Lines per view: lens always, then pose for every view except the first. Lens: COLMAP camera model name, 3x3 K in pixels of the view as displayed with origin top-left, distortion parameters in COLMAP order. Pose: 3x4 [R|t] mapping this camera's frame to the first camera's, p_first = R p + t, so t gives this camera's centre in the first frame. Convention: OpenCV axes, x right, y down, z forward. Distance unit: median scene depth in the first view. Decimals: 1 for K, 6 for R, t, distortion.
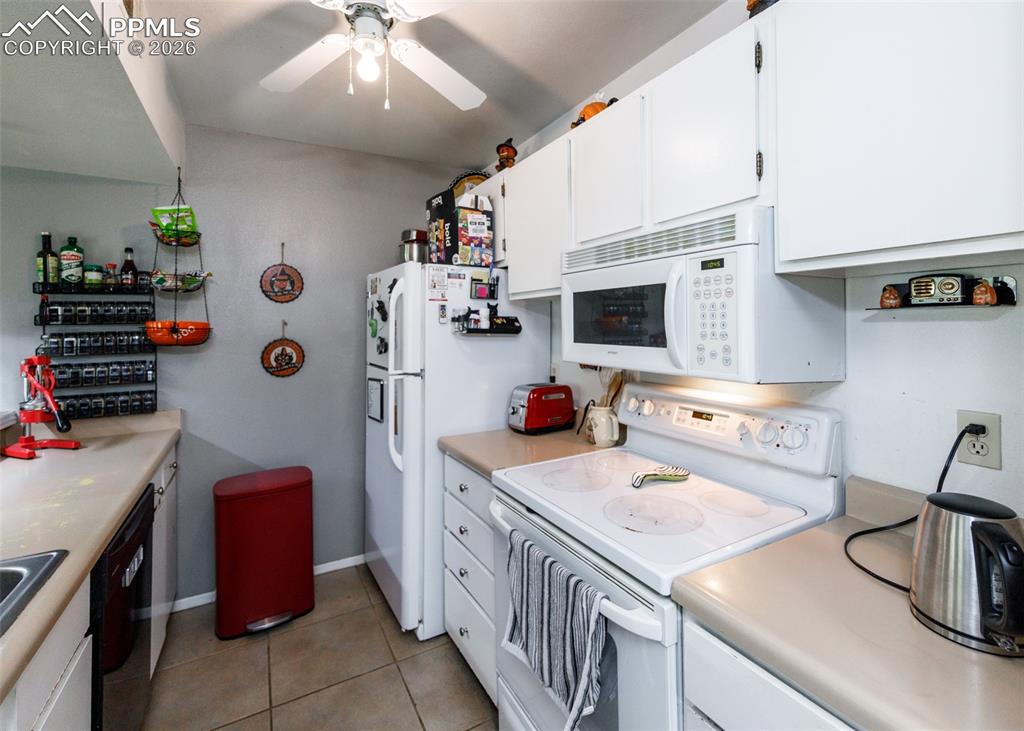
lens RADIAL K [[474.4, 0, 523.8], [0, 474.4, 316.9], [0, 0, 1]] dist [0.001023, 0.001175]
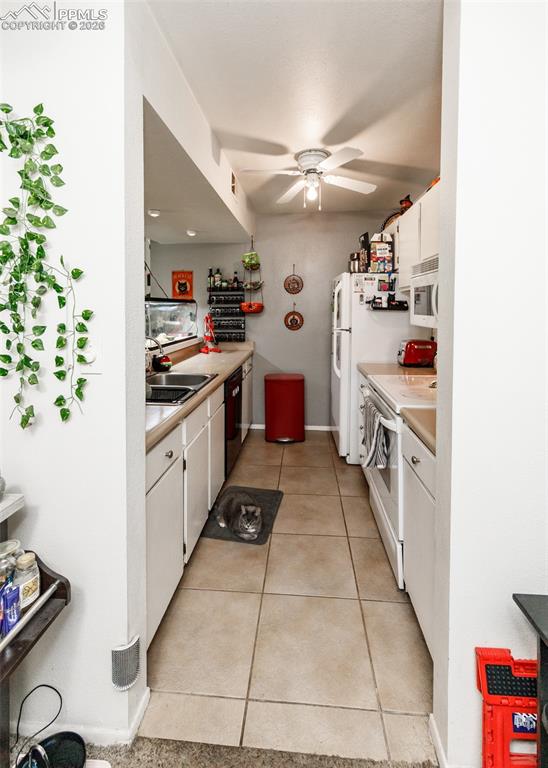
lens RADIAL K [[355.8, 0, 272.7], [0, 355.8, 312.0], [0, 0, 1]] dist [0.001023, 0.001175]
pose [[0.823619, 0.018344, -0.566846, 0.337191], [-0.001274, 0.999534, 0.030496, 0.001447], [0.567142, -0.024395, 0.823259, -0.368069]]
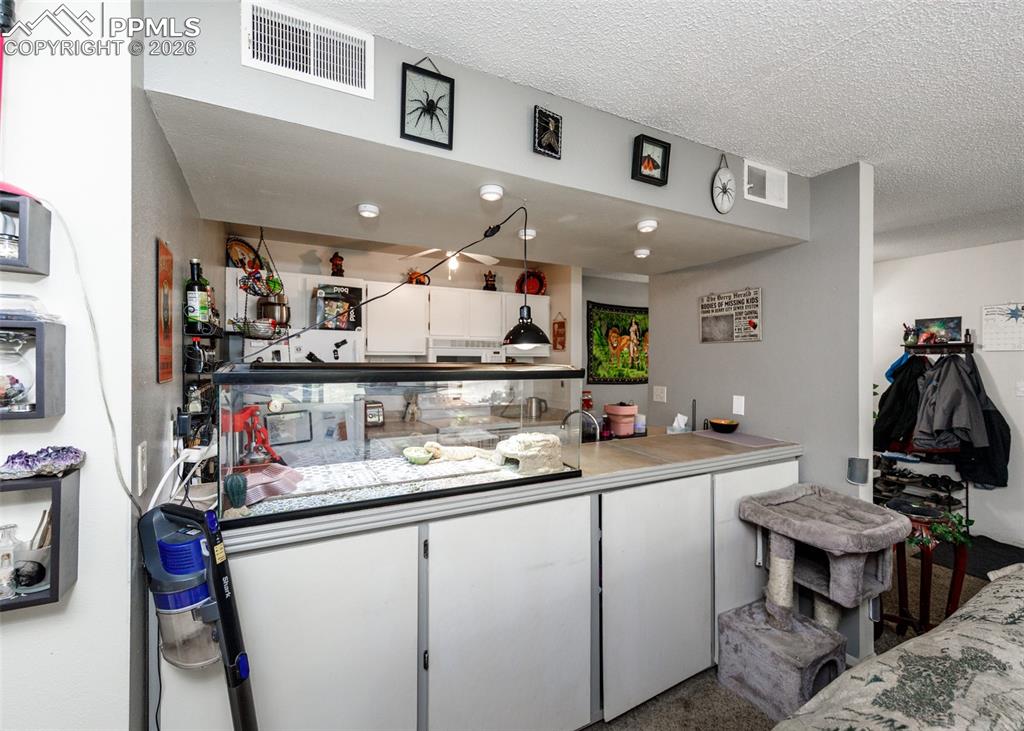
lens RADIAL K [[445.8, 0, 506.5], [0, 445.8, 362.9], [0, 0, 1]] dist [0.004773, -0.000070]
pose [[0.027732, 0.005065, 0.999603, -1.689031], [-0.015824, 0.999864, -0.004628, -0.006347], [-0.999490, -0.015690, 0.027809, 0.429251]]
